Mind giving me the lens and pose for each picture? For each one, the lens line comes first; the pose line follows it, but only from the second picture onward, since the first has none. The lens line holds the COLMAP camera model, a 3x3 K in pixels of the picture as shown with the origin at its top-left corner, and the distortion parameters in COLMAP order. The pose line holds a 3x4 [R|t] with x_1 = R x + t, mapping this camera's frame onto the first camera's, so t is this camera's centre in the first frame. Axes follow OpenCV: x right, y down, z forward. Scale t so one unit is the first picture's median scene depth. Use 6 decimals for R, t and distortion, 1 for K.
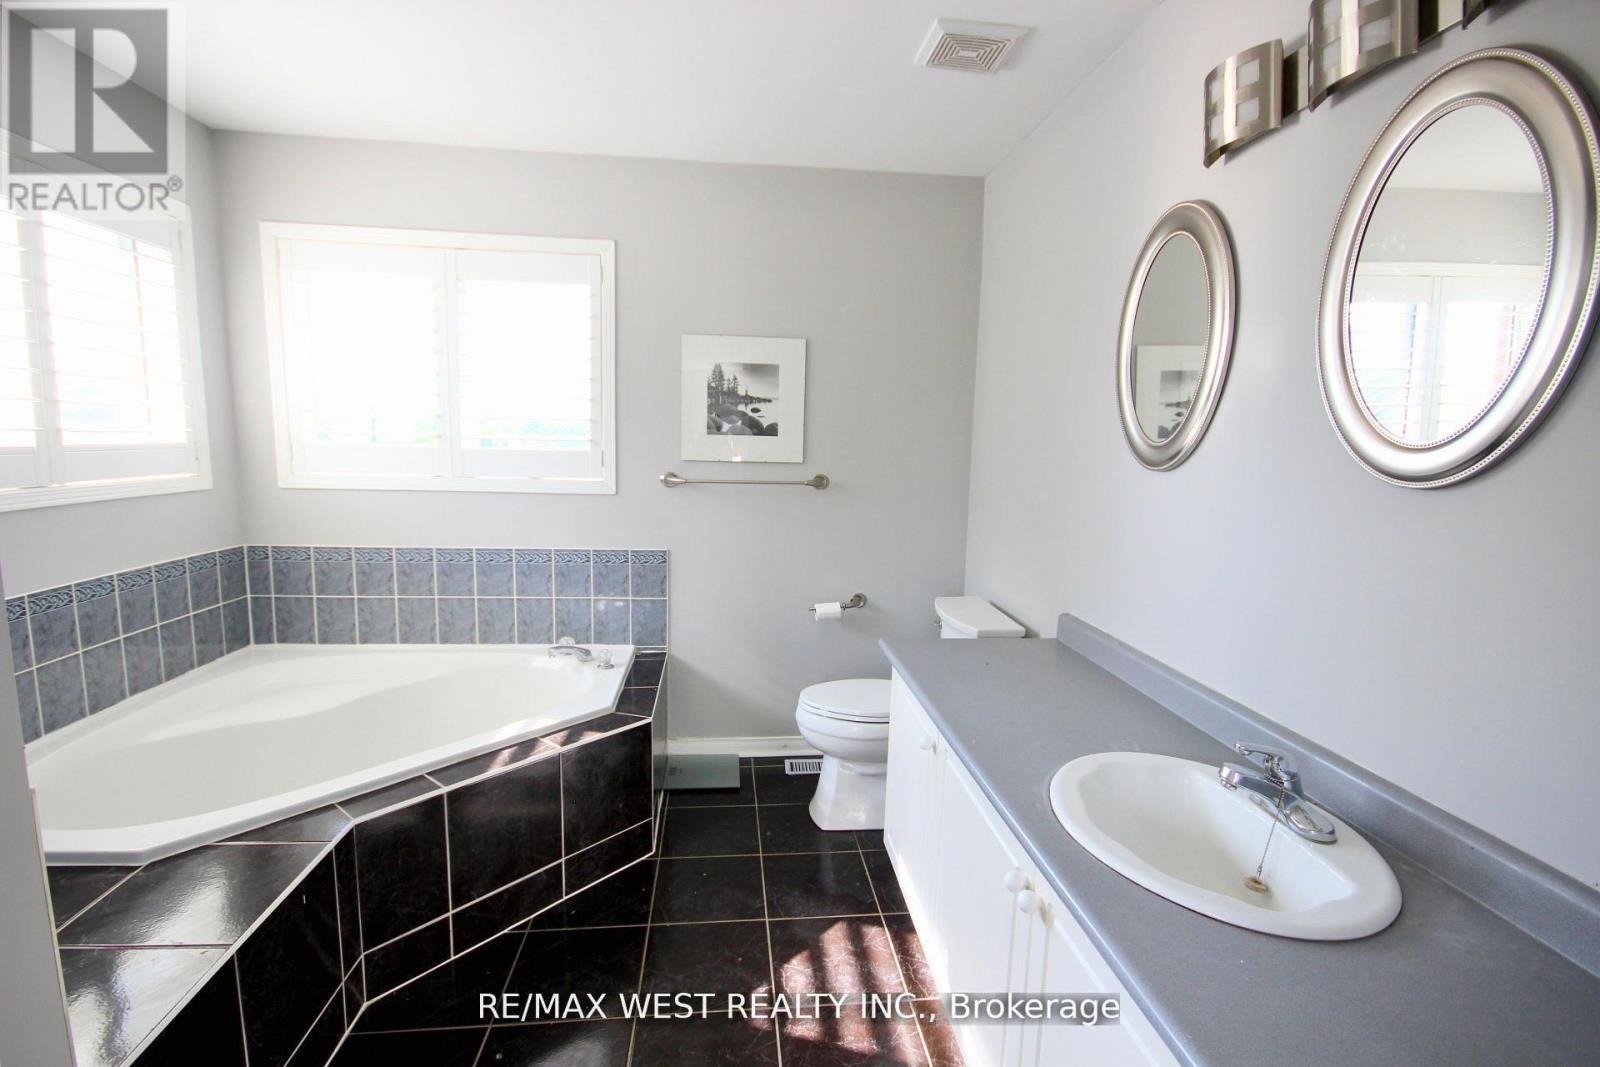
lens RADIAL K [[739.8, 0, 801.9], [0, 739.8, 535.8], [0, 0, 1]] dist [-0.008462, -0.002158]
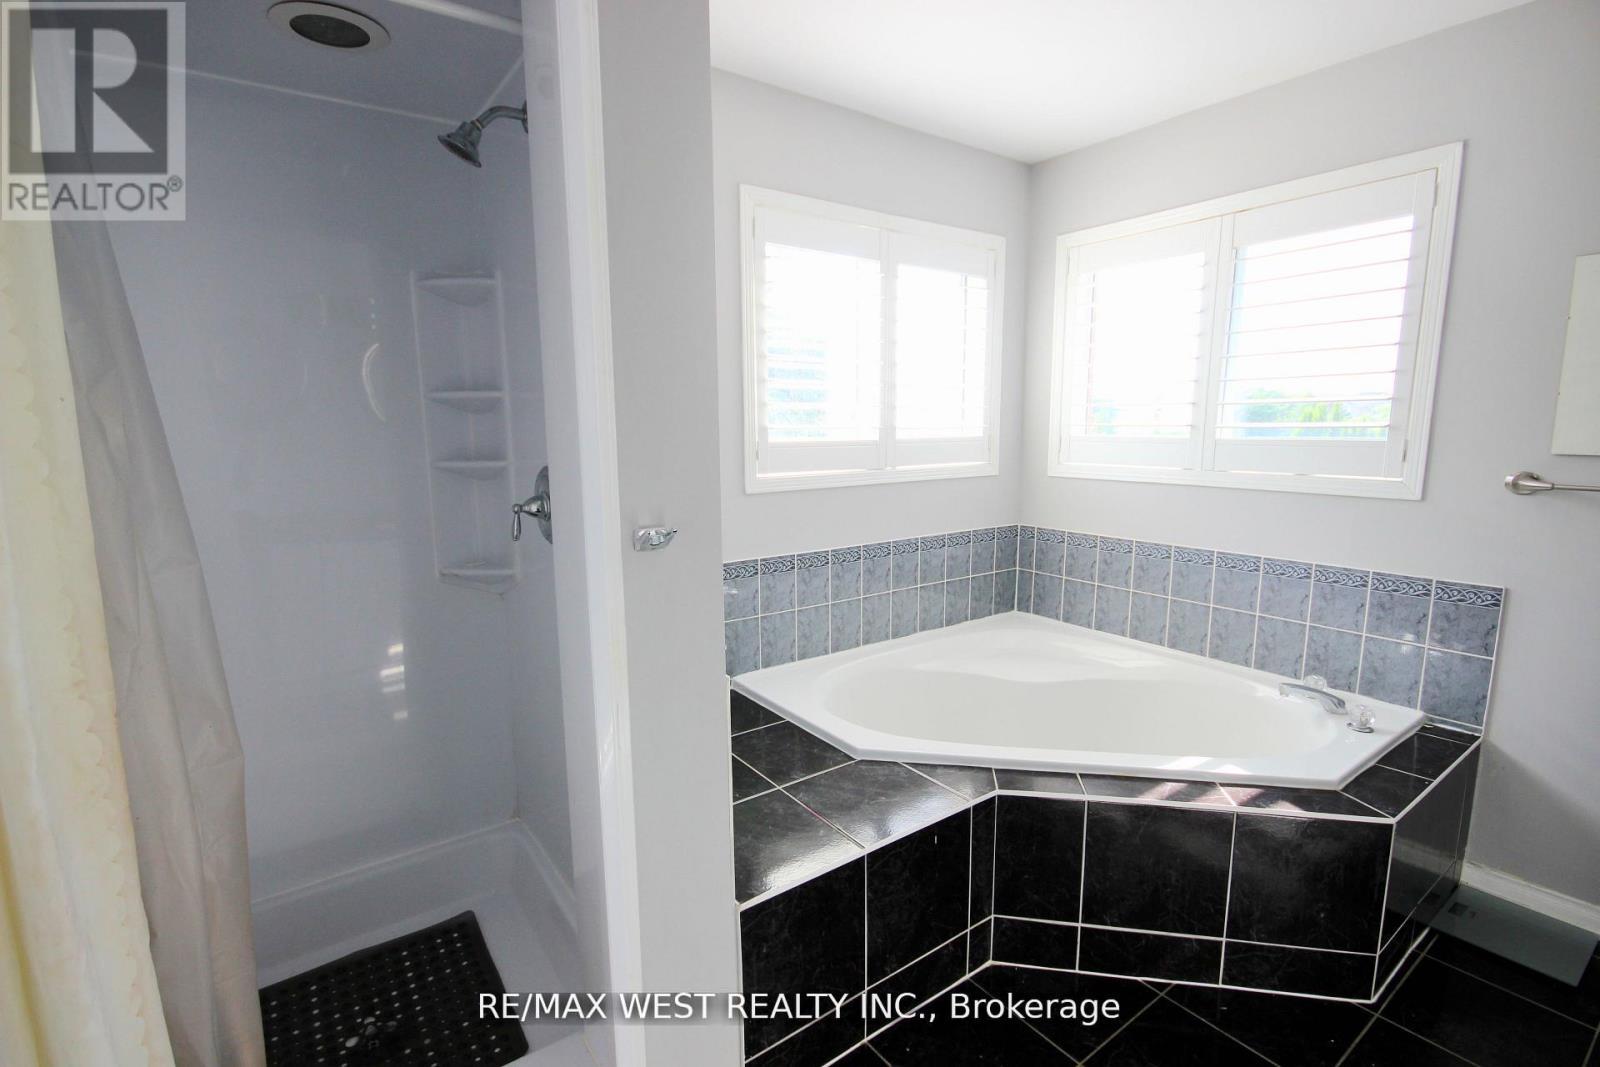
lens RADIAL K [[739.8, 0, 796.7], [0, 739.8, 536.5], [0, 0, 1]] dist [-0.008462, -0.002158]
pose [[0.486636, 0.101427, -0.867697, 0.083029], [-0.092561, 0.993633, 0.064237, -0.010974], [0.868688, 0.049055, 0.492926, 0.125454]]
